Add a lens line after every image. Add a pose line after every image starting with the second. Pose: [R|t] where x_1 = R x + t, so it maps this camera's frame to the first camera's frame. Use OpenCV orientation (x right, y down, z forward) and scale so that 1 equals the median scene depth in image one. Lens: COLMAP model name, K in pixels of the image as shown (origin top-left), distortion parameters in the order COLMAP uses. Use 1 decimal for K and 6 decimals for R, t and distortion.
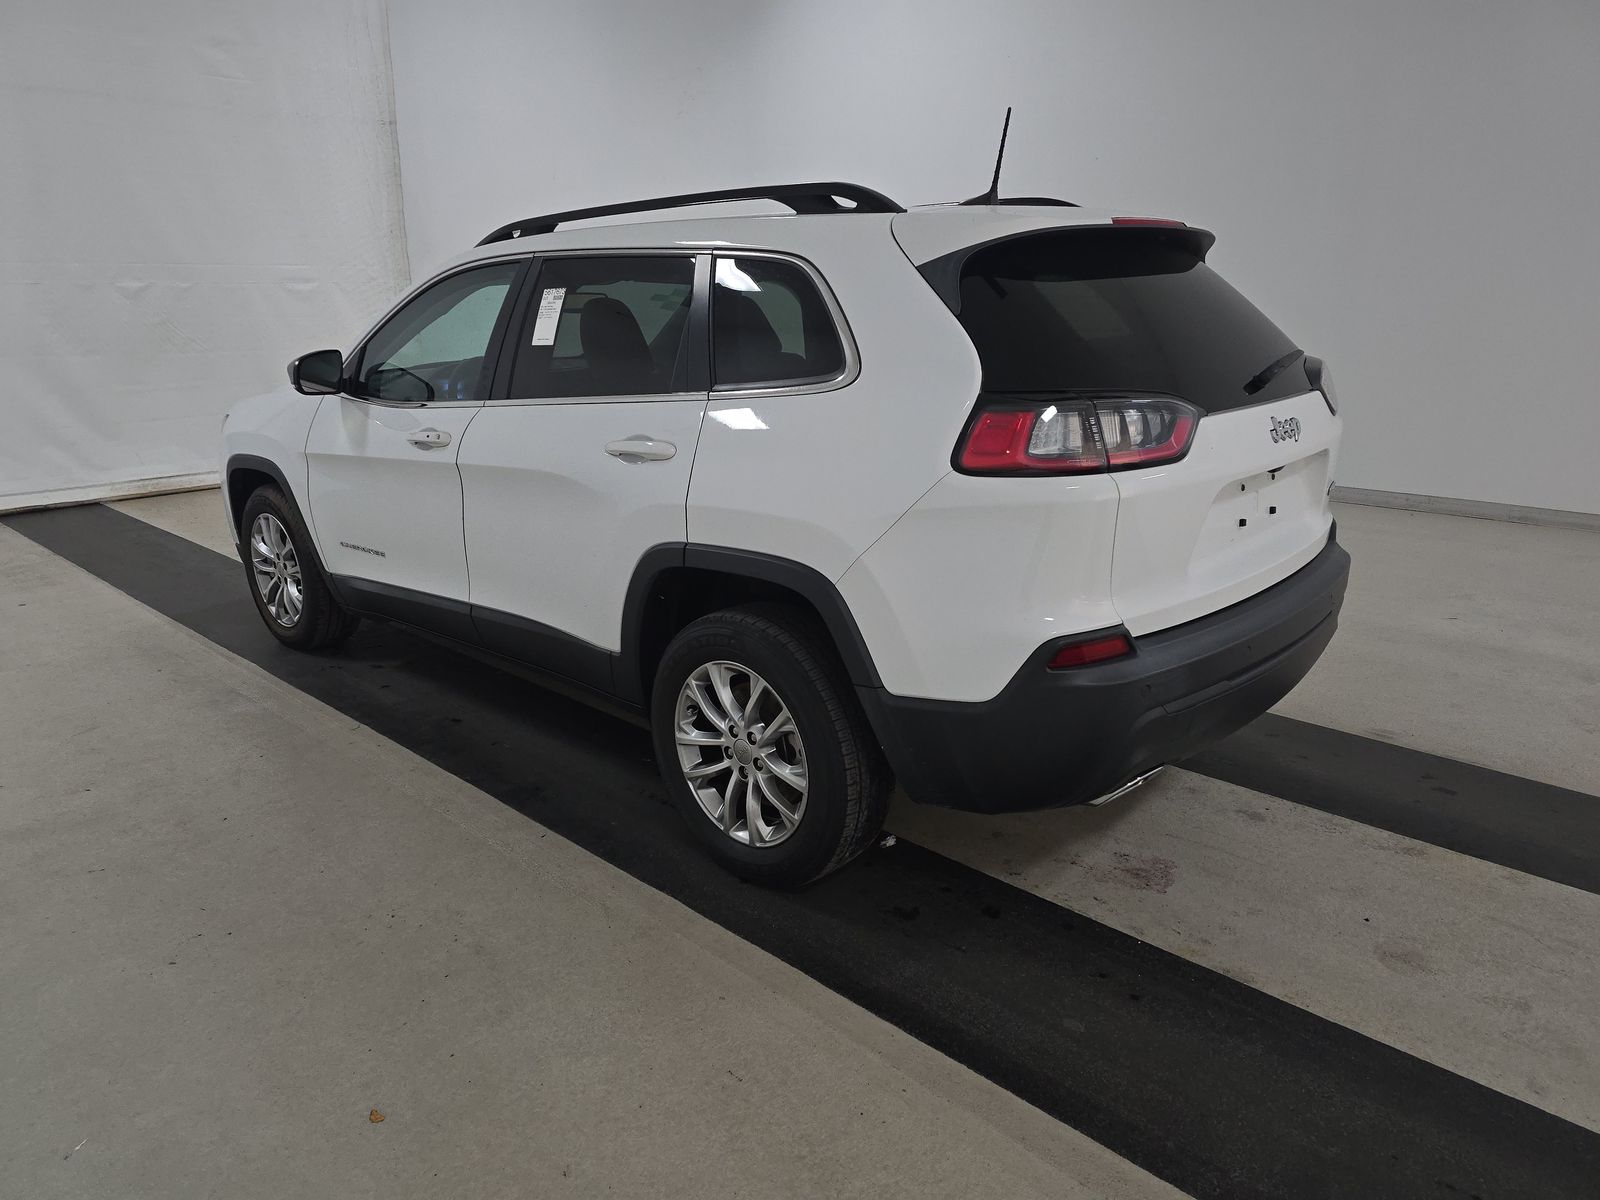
lens RADIAL K [[1094.2, 0, 801.1], [0, 1094.2, 589.4], [0, 0, 1]] dist [0.009478, -0.000402]
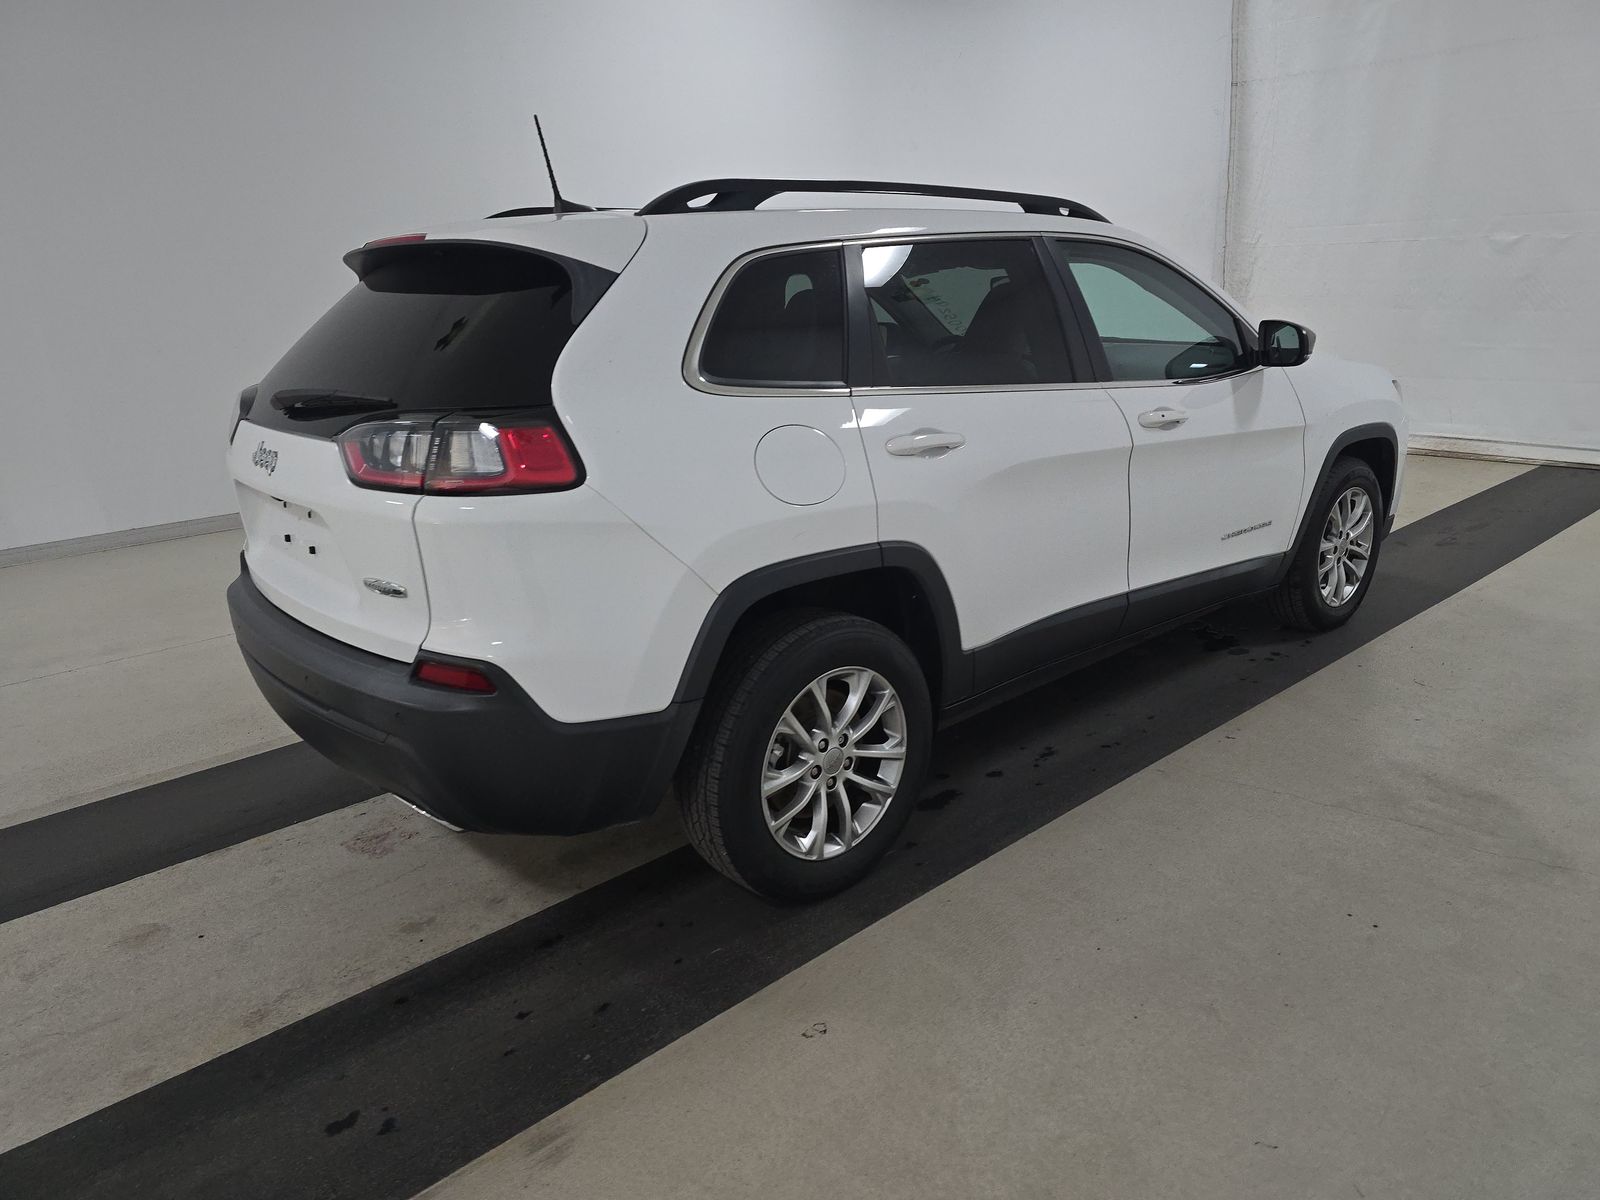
lens RADIAL K [[1094.2, 0, 806.0], [0, 1094.2, 595.6], [0, 0, 1]] dist [0.009478, -0.000402]
pose [[-0.110404, 0.303473, -0.946422, 0.897356], [-0.231940, 0.918084, 0.321443, -0.306340], [0.966444, 0.255002, -0.030973, 1.011450]]
